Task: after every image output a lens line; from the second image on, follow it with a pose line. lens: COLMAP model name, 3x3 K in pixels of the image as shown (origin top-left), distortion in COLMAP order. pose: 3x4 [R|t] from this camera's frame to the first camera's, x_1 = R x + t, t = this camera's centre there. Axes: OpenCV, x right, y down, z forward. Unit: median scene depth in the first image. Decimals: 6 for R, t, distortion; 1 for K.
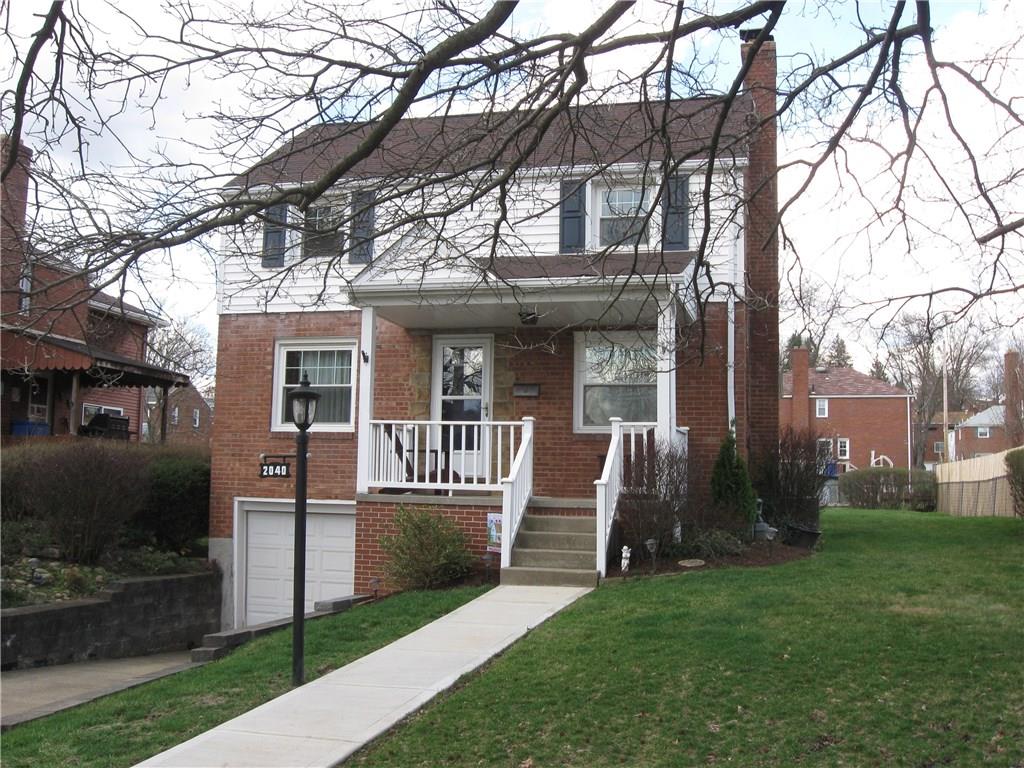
lens RADIAL K [[1090.0, 0, 512.0], [0, 1090.0, 384.0], [0, 0, 1]] dist [-0.101709, 0.032002]
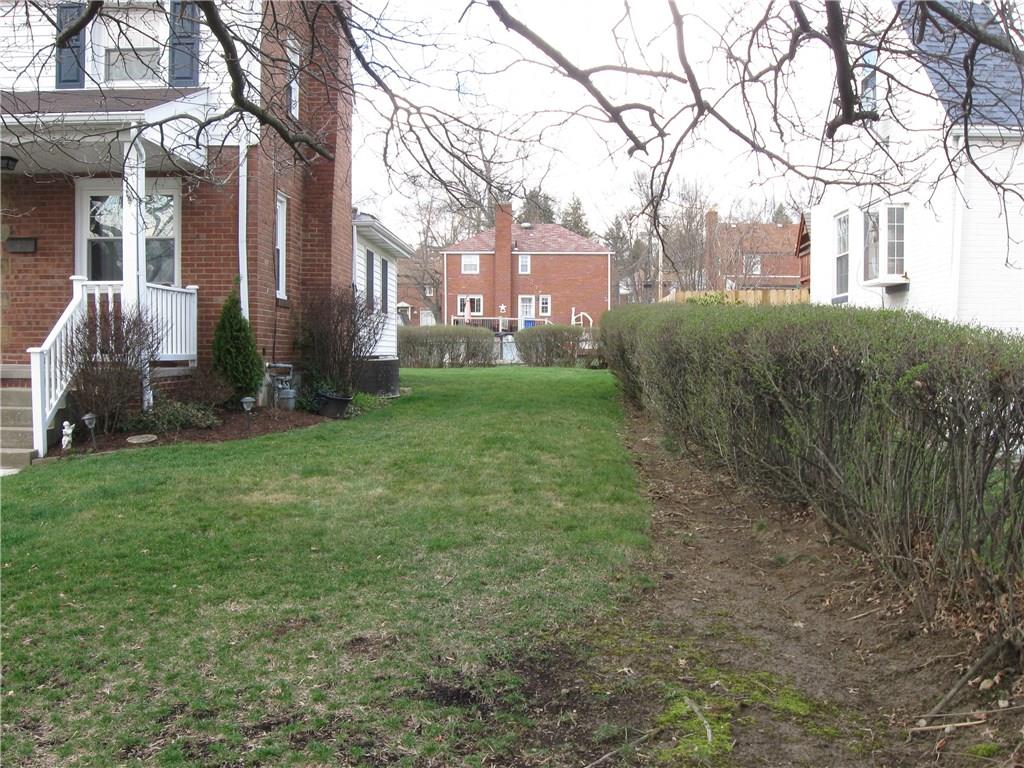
lens RADIAL K [[1090.0, 0, 512.0], [0, 1090.0, 384.0], [0, 0, 1]] dist [-0.101709, 0.032002]
pose [[0.977938, -0.021189, 0.207817, 0.214170], [-0.006269, 0.991417, 0.130588, 0.001762], [-0.208800, -0.129009, 0.969412, 0.061403]]
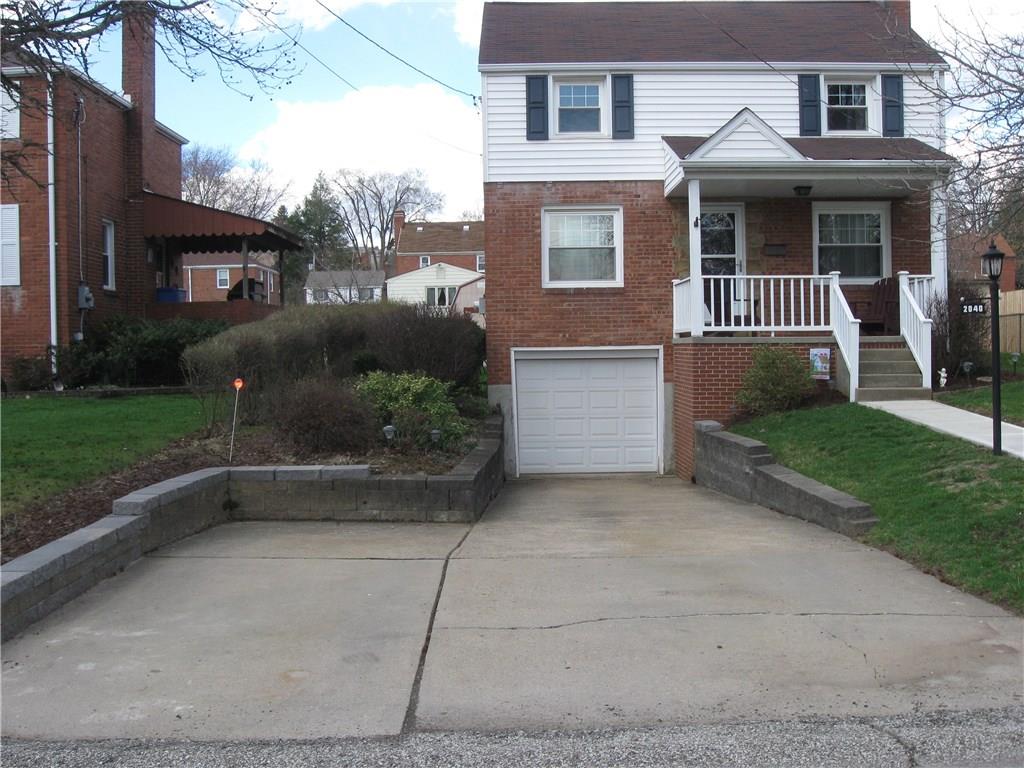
lens RADIAL K [[1090.0, 0, 512.0], [0, 1090.0, 384.0], [0, 0, 1]] dist [-0.101709, 0.032002]
pose [[0.965835, -0.041828, 0.255760, -0.565704], [0.008882, 0.991652, 0.128640, -0.003360], [-0.259005, -0.121973, 0.958143, -0.089415]]
